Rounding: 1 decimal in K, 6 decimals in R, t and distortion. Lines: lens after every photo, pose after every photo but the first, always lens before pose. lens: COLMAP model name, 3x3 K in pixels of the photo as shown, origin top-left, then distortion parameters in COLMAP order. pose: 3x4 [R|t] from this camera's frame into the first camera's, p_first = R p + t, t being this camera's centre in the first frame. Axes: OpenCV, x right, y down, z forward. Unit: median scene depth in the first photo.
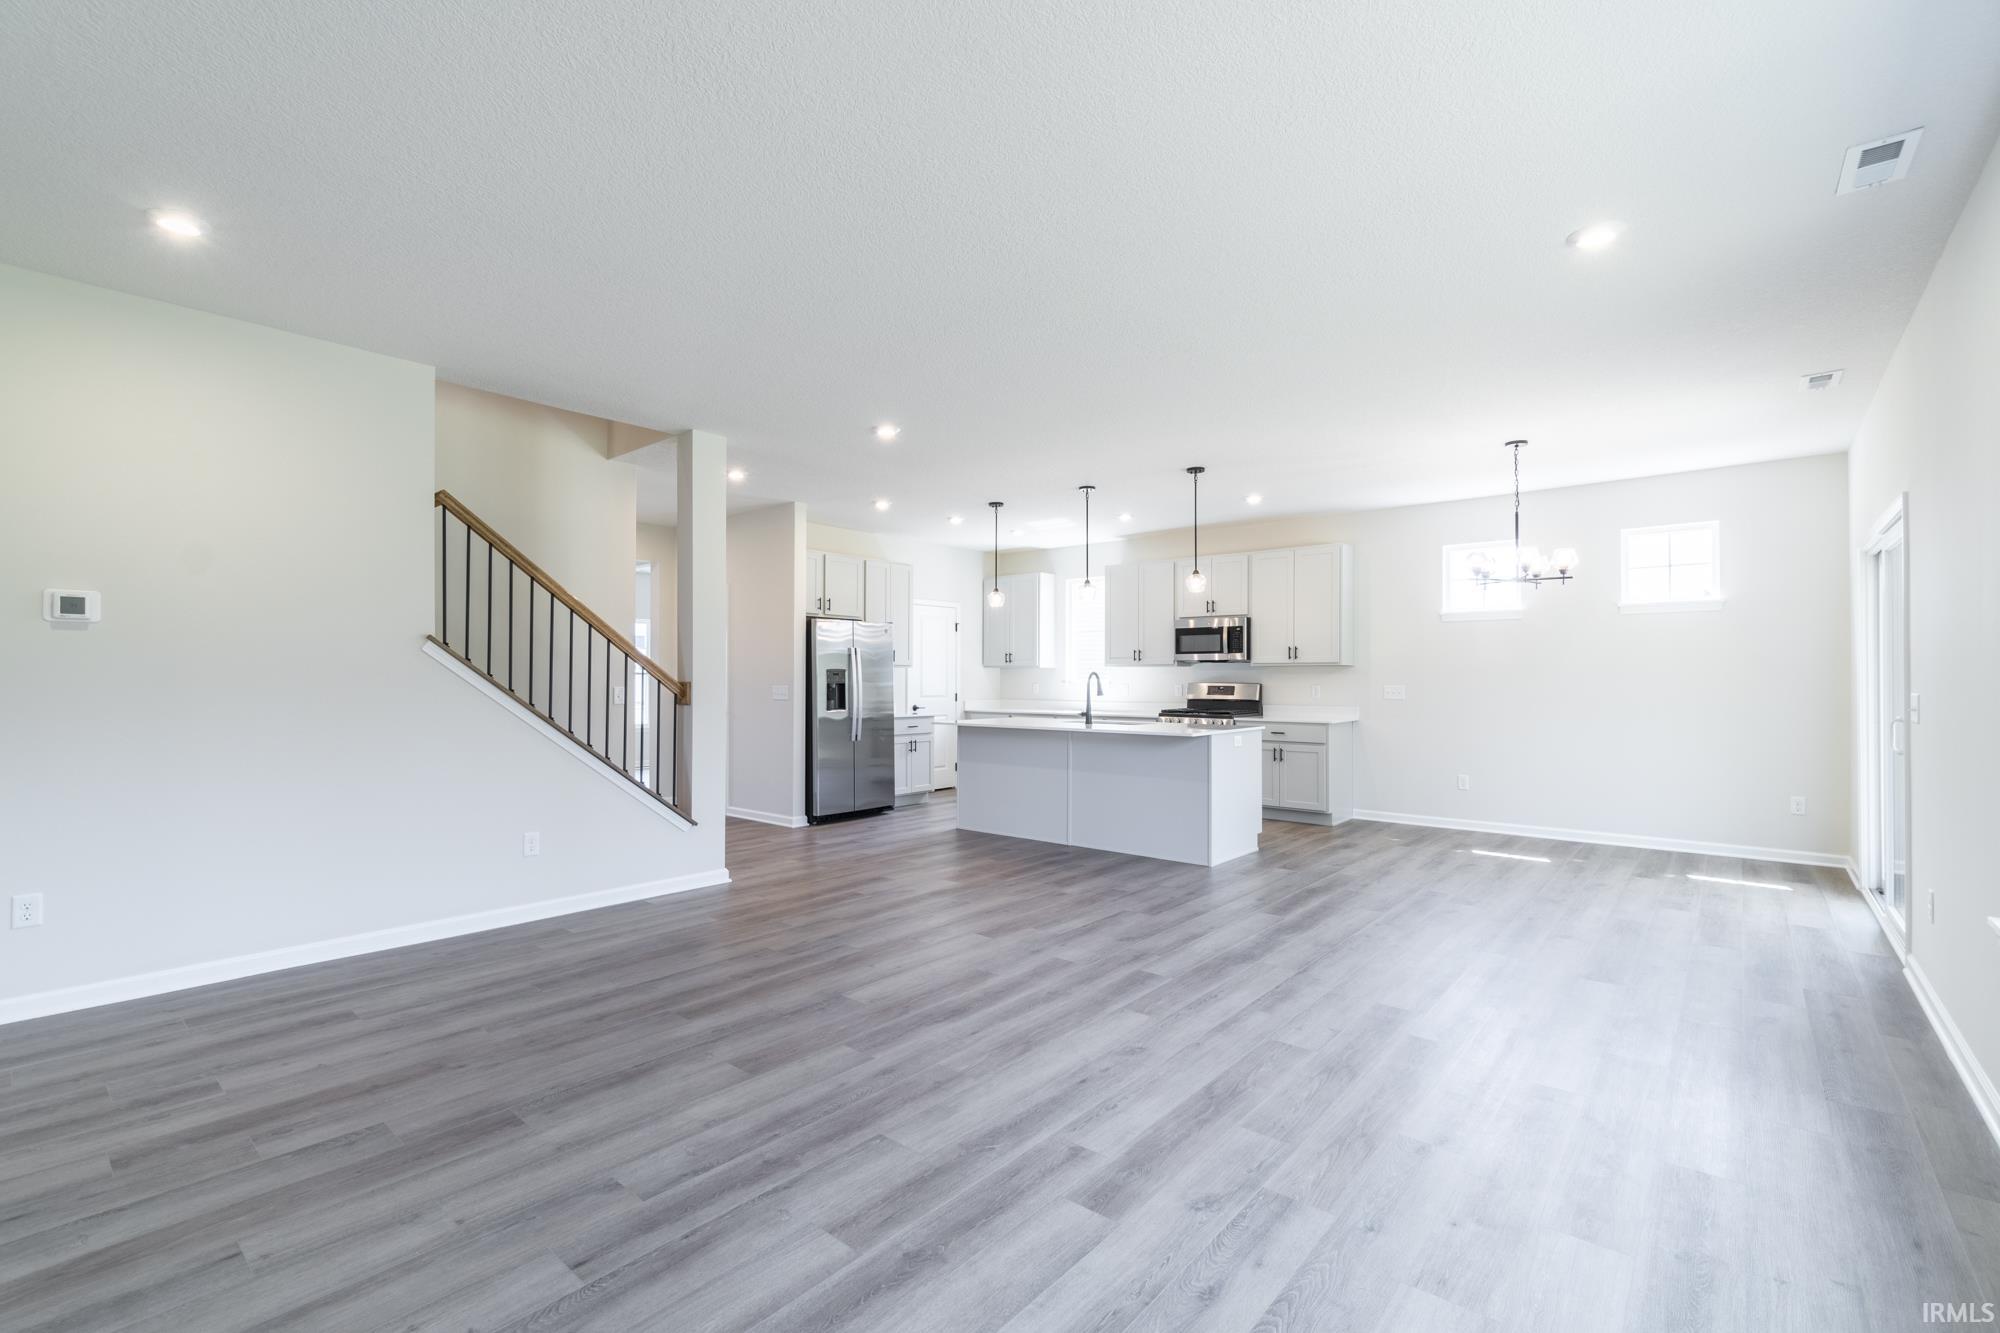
lens RADIAL K [[877.8, 0, 990.9], [0, 877.8, 675.8], [0, 0, 1]] dist [0.000406, 0.000088]
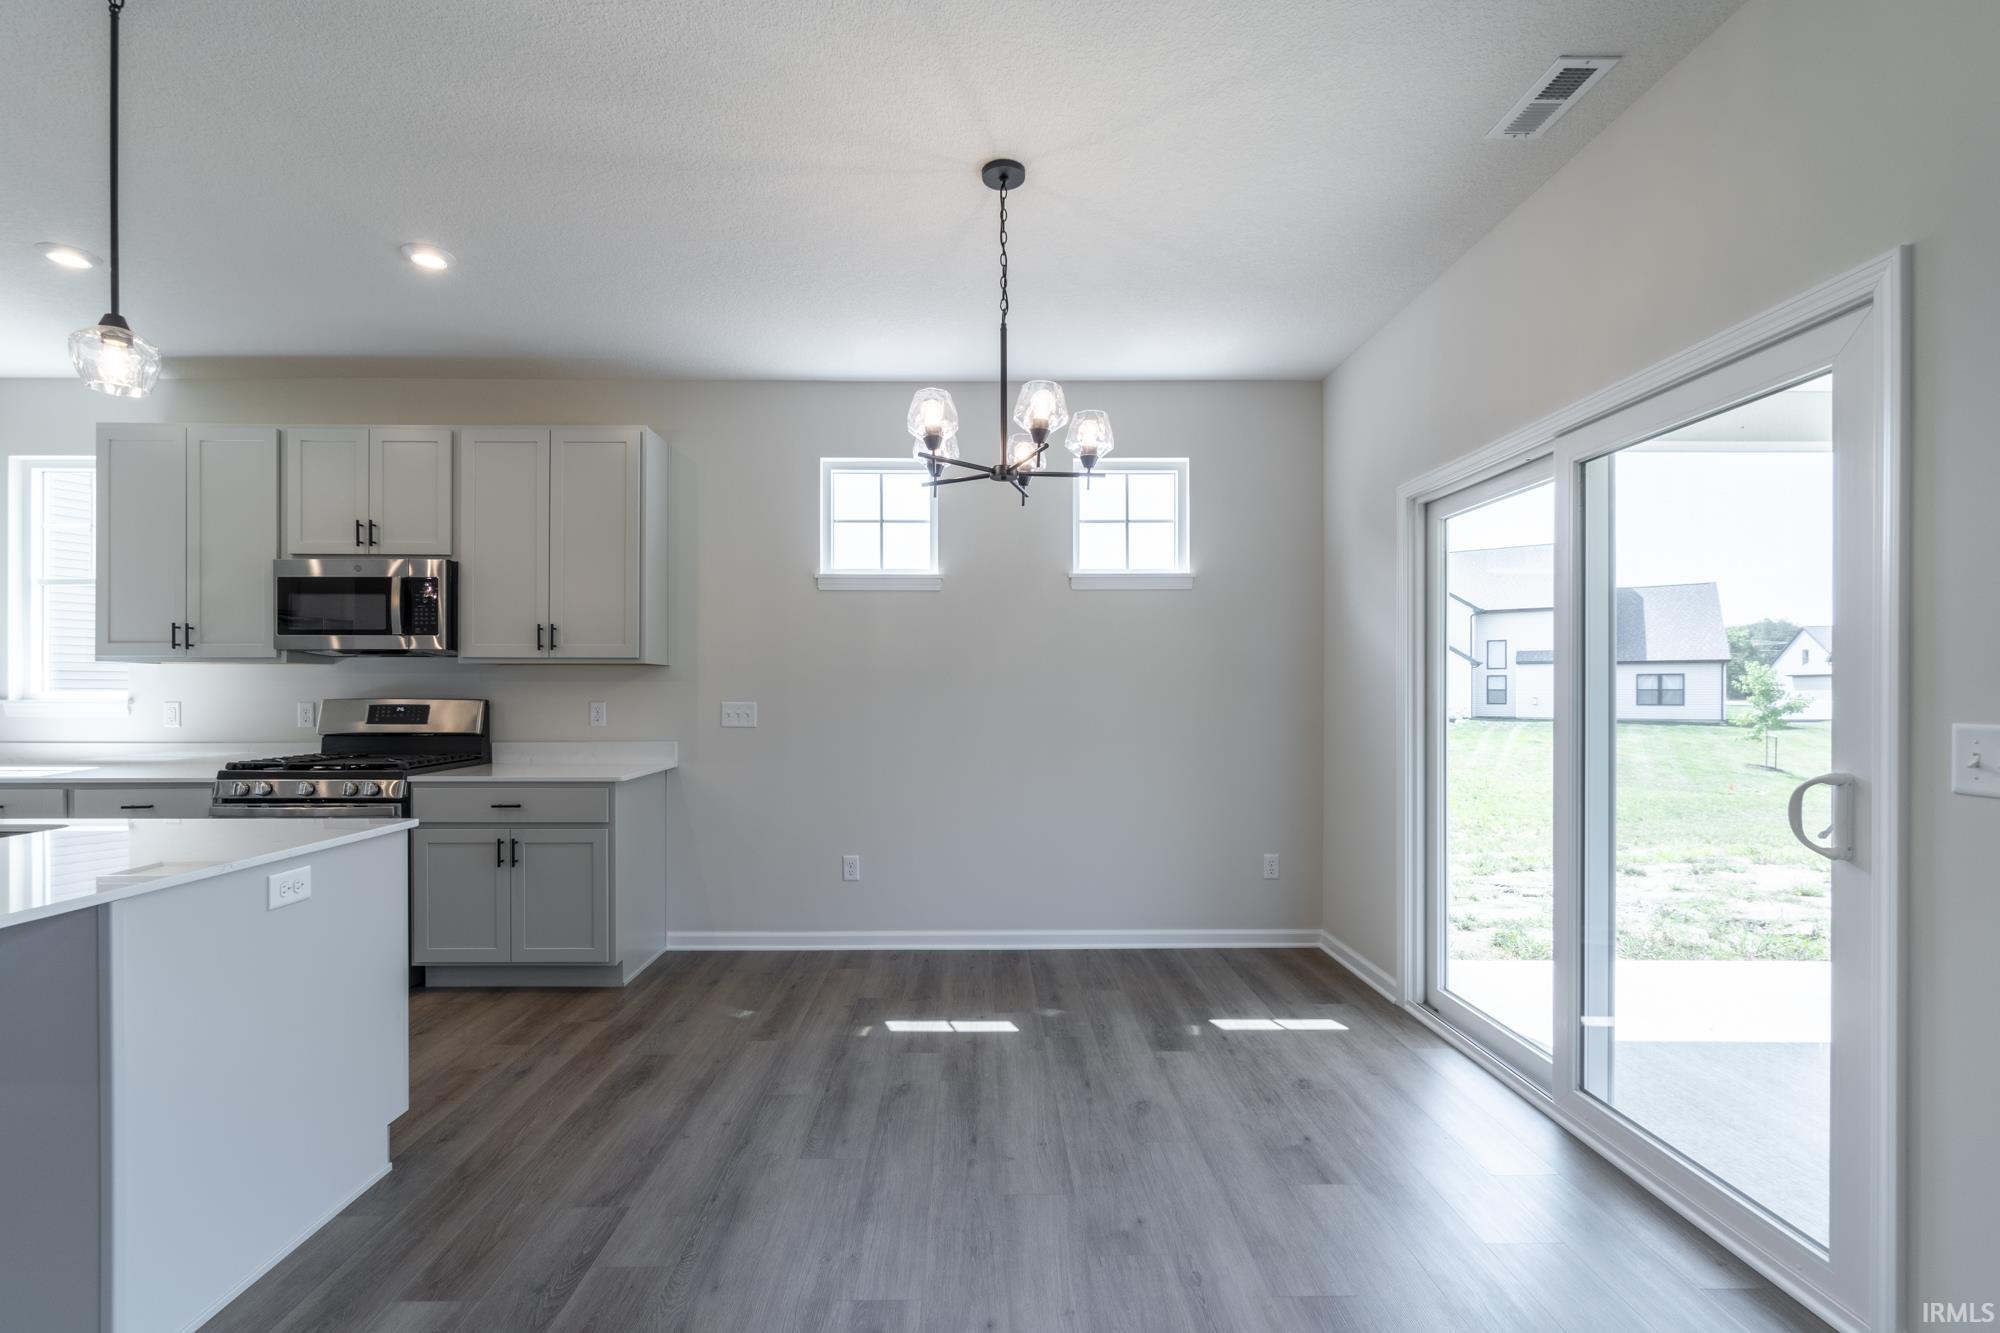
lens RADIAL K [[894.4, 0, 983.5], [0, 894.4, 686.8], [0, 0, 1]] dist [0.002795, 0.000405]
pose [[0.756207, 0.002800, 0.654326, 0.199981], [-0.001932, 0.999996, -0.002046, 0.002315], [-0.654329, 0.000283, 0.756210, 0.458098]]
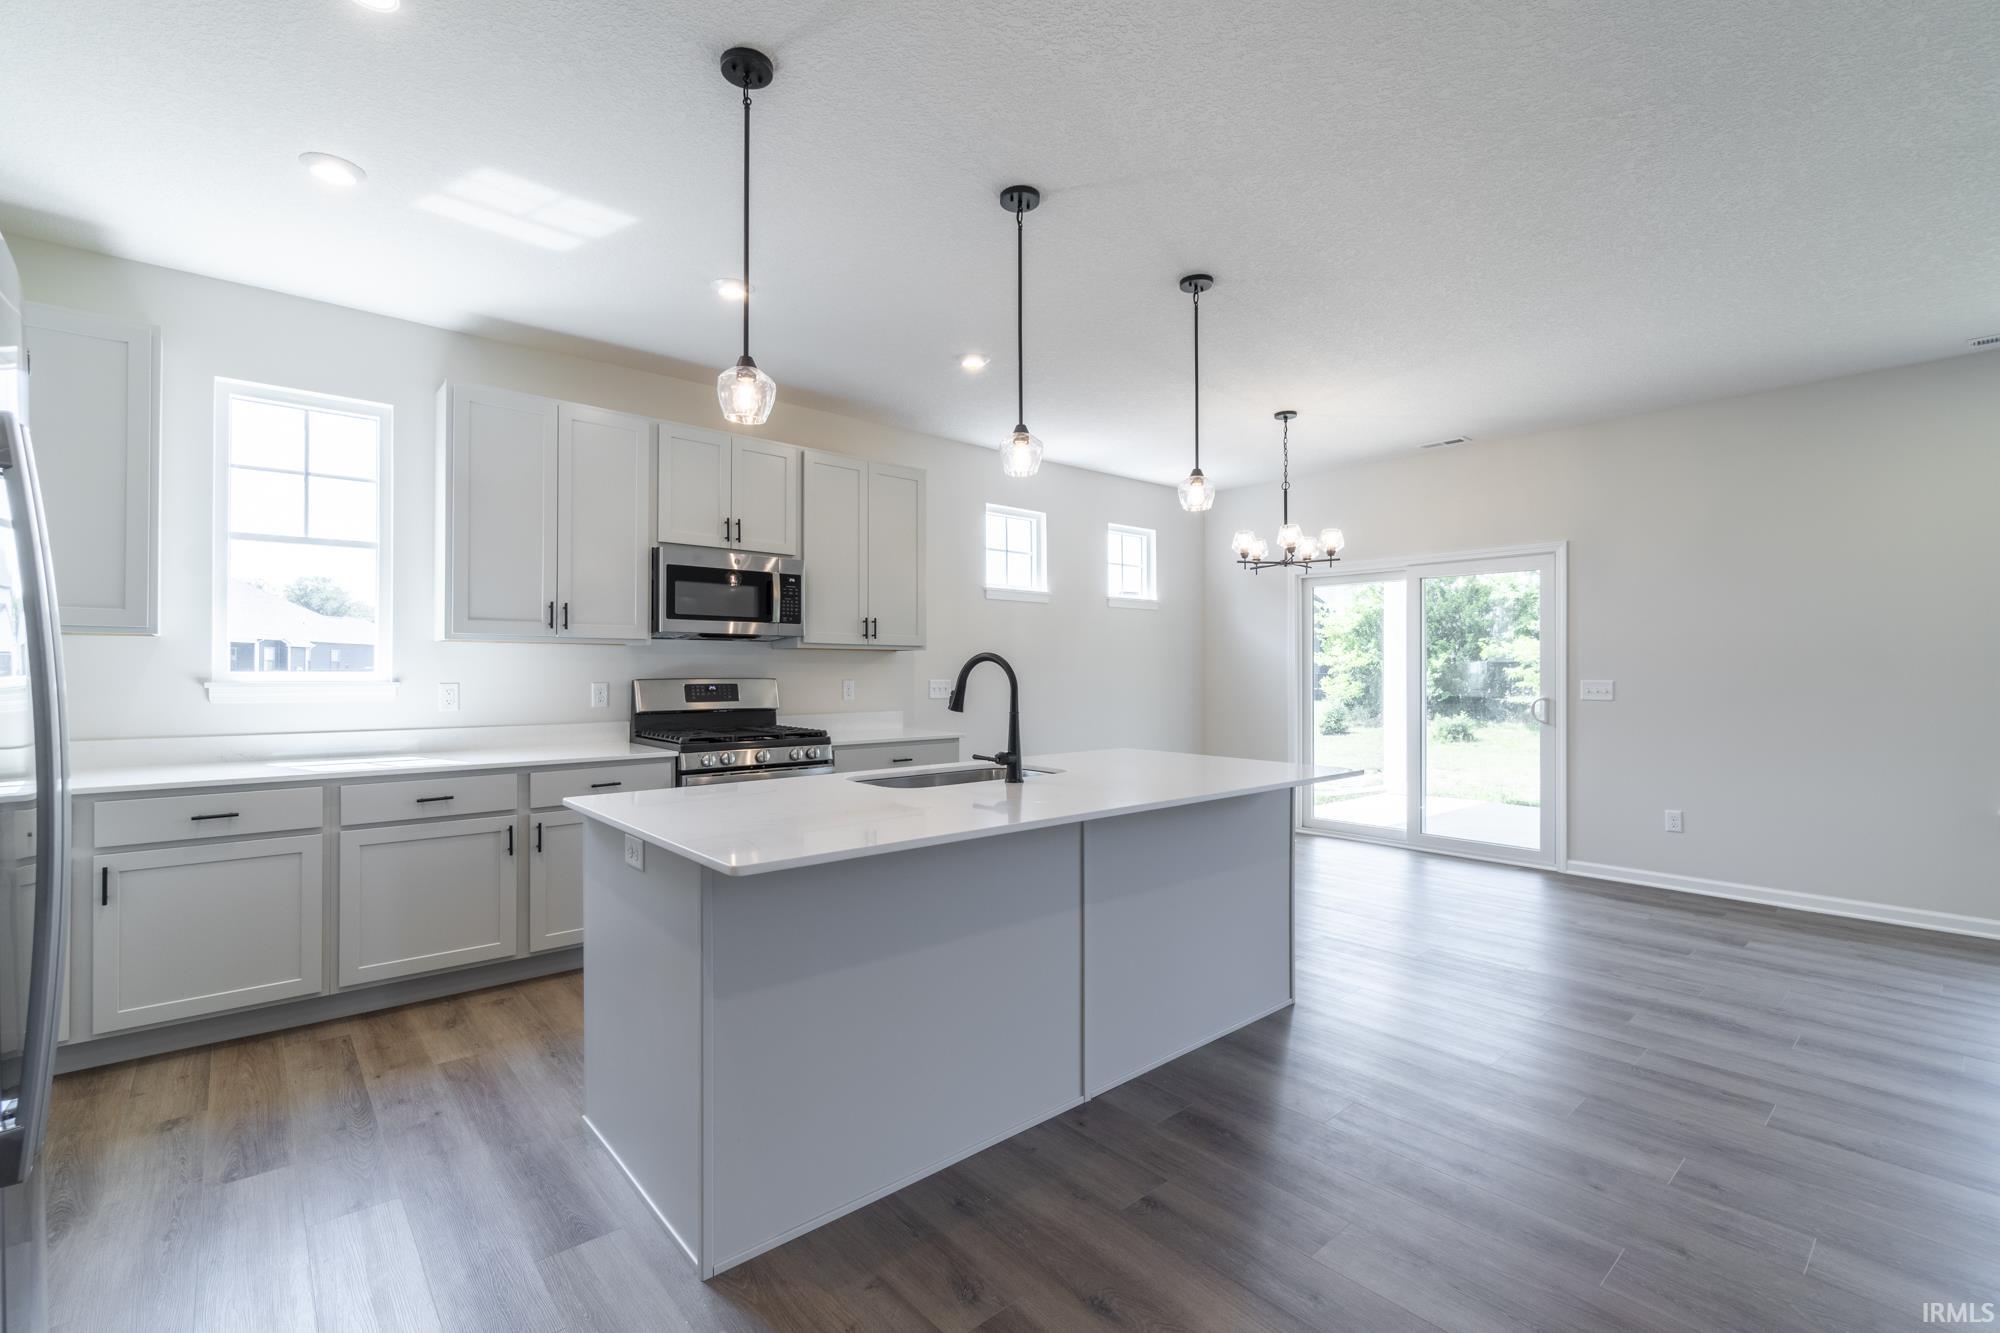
lens RADIAL K [[860.0, 0, 980.4], [0, 860.0, 672.3], [0, 0, 1]] dist [-0.028927, 0.000603]
pose [[0.161626, -0.001298, 0.986851, -0.235966], [-0.003014, 0.999994, 0.001809, 0.003420], [-0.986847, -0.003266, 0.161621, 0.821566]]
